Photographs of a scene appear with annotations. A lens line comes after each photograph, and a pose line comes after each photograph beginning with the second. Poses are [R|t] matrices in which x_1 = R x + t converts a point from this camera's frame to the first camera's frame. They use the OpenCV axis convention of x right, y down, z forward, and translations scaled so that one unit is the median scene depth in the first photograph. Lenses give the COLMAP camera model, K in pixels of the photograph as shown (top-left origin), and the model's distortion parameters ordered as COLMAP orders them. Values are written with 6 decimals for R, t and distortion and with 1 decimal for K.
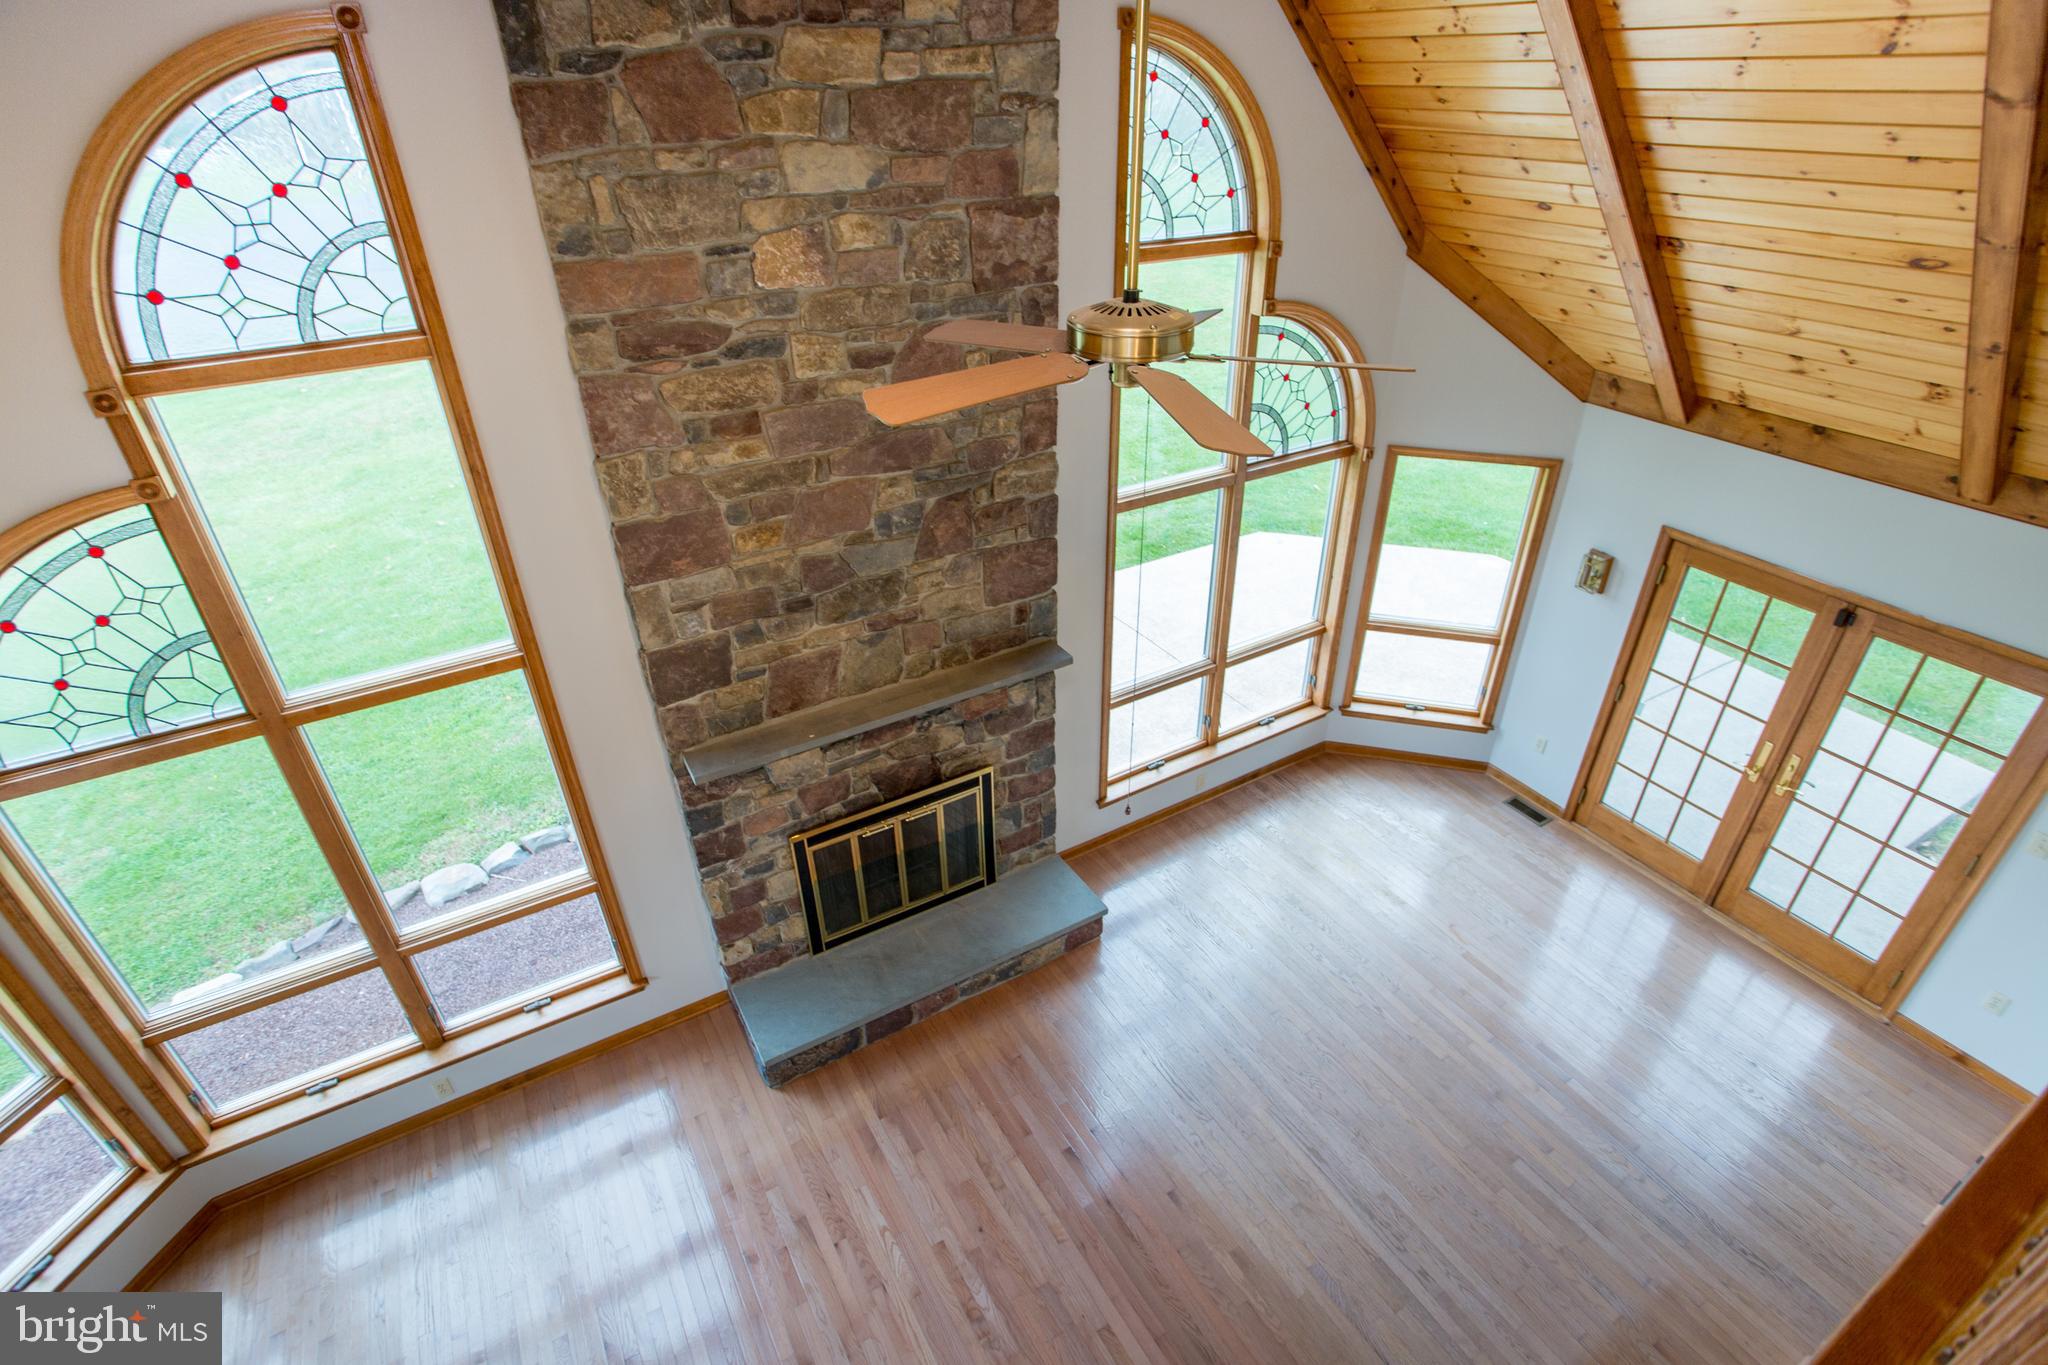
lens RADIAL K [[1016.3, 0, 1024.0], [0, 1016.3, 682.5], [0, 0, 1]] dist [-0.065381, 0.030930]
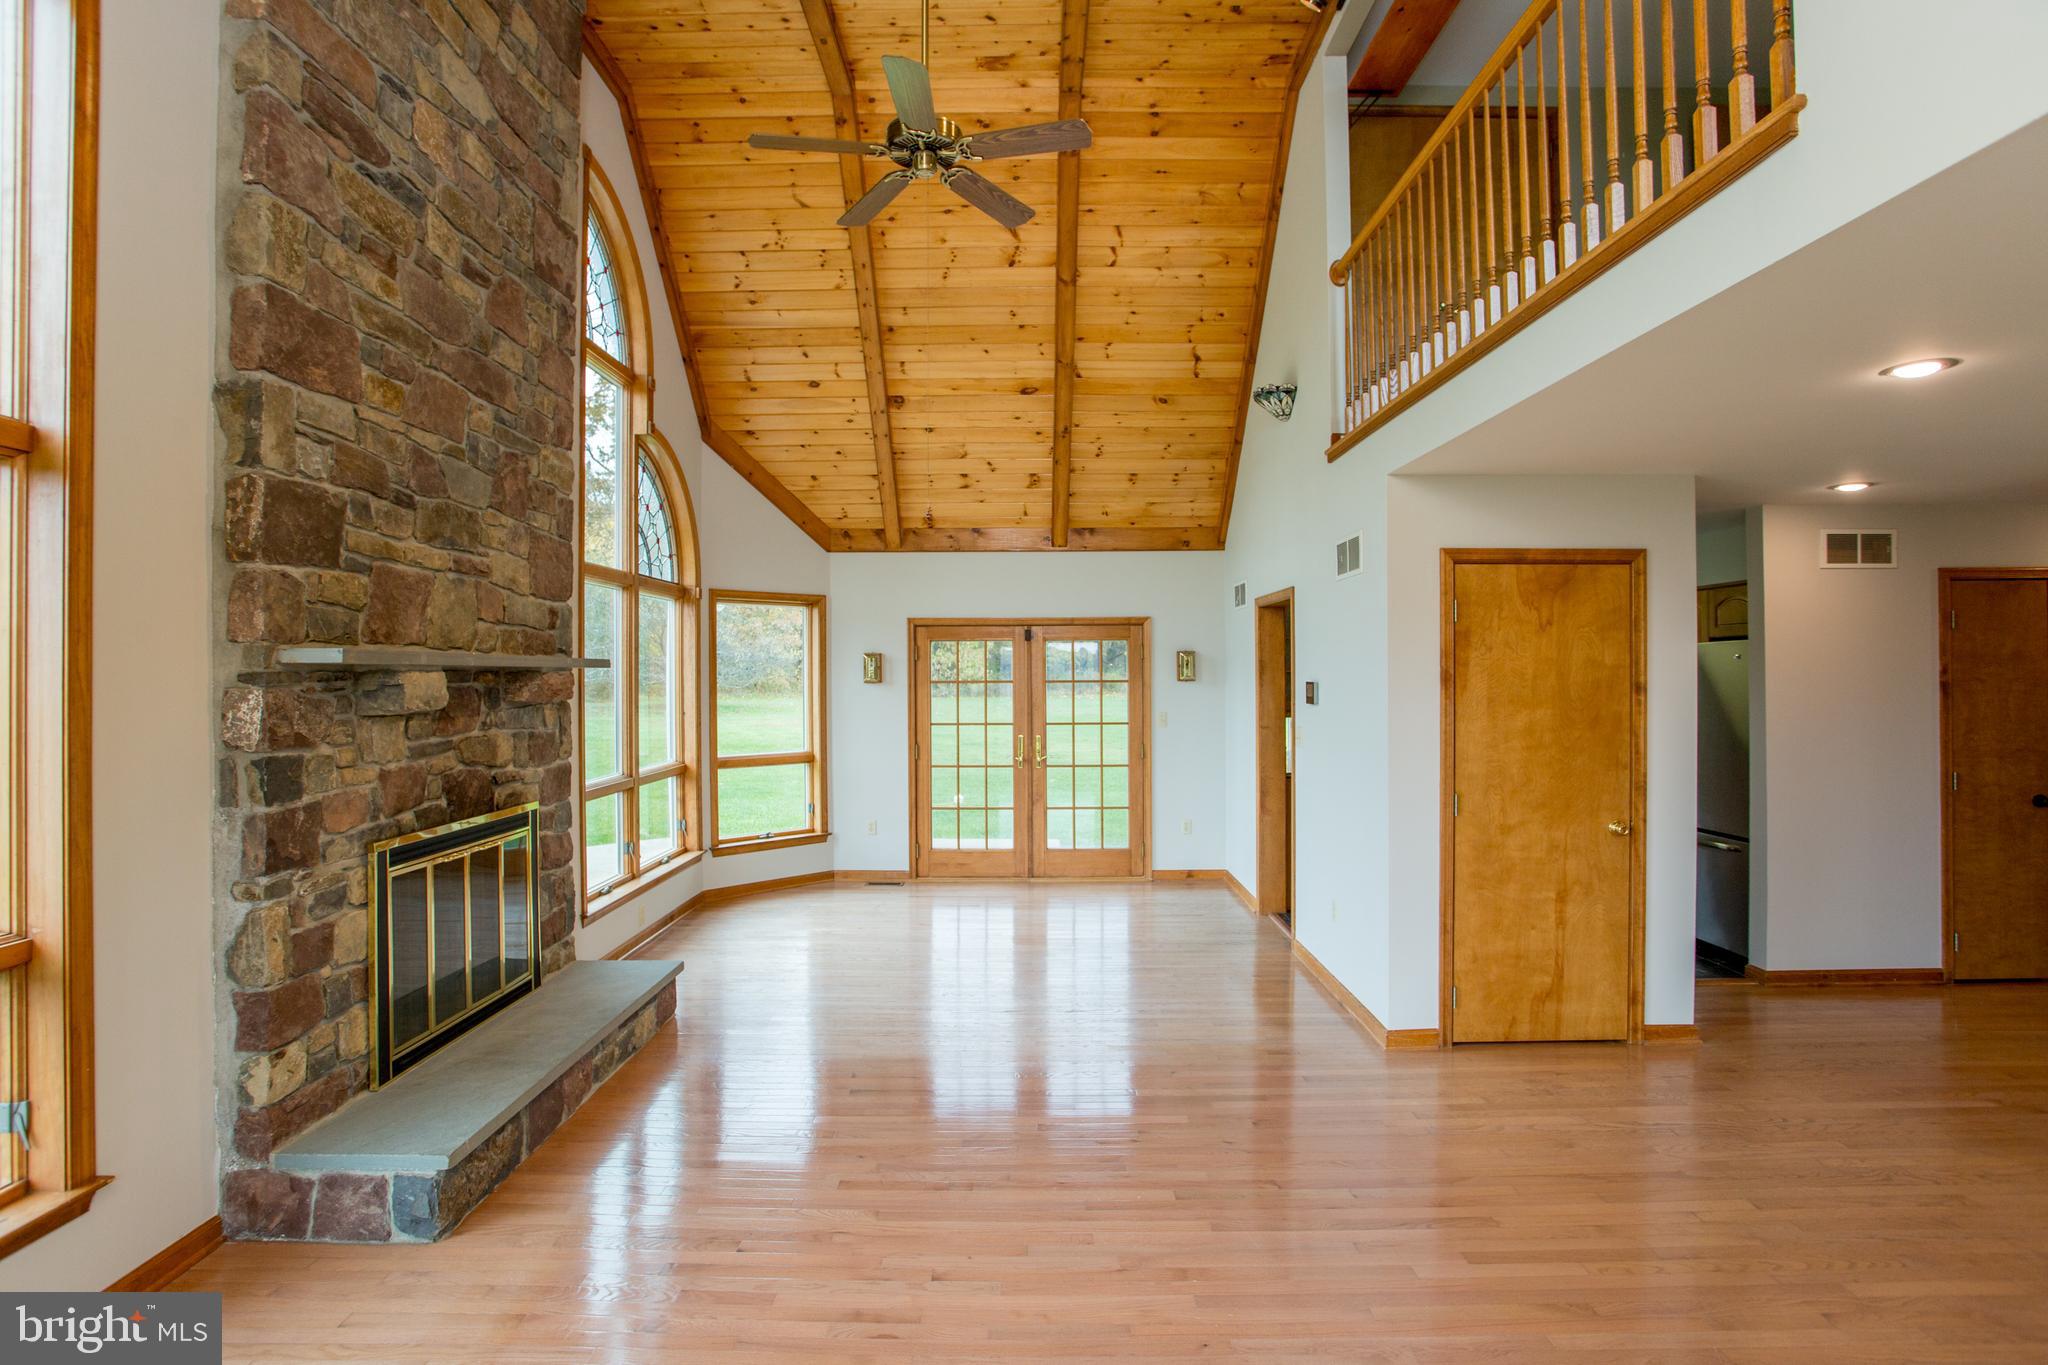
lens RADIAL K [[1016.3, 0, 1024.0], [0, 1016.3, 682.5], [0, 0, 1]] dist [-0.065381, 0.030930]
pose [[0.508516, 0.014810, 0.860925, -0.576087], [0.460686, 0.840031, -0.286560, 0.448844], [-0.727448, 0.542336, 0.420346, 0.322049]]
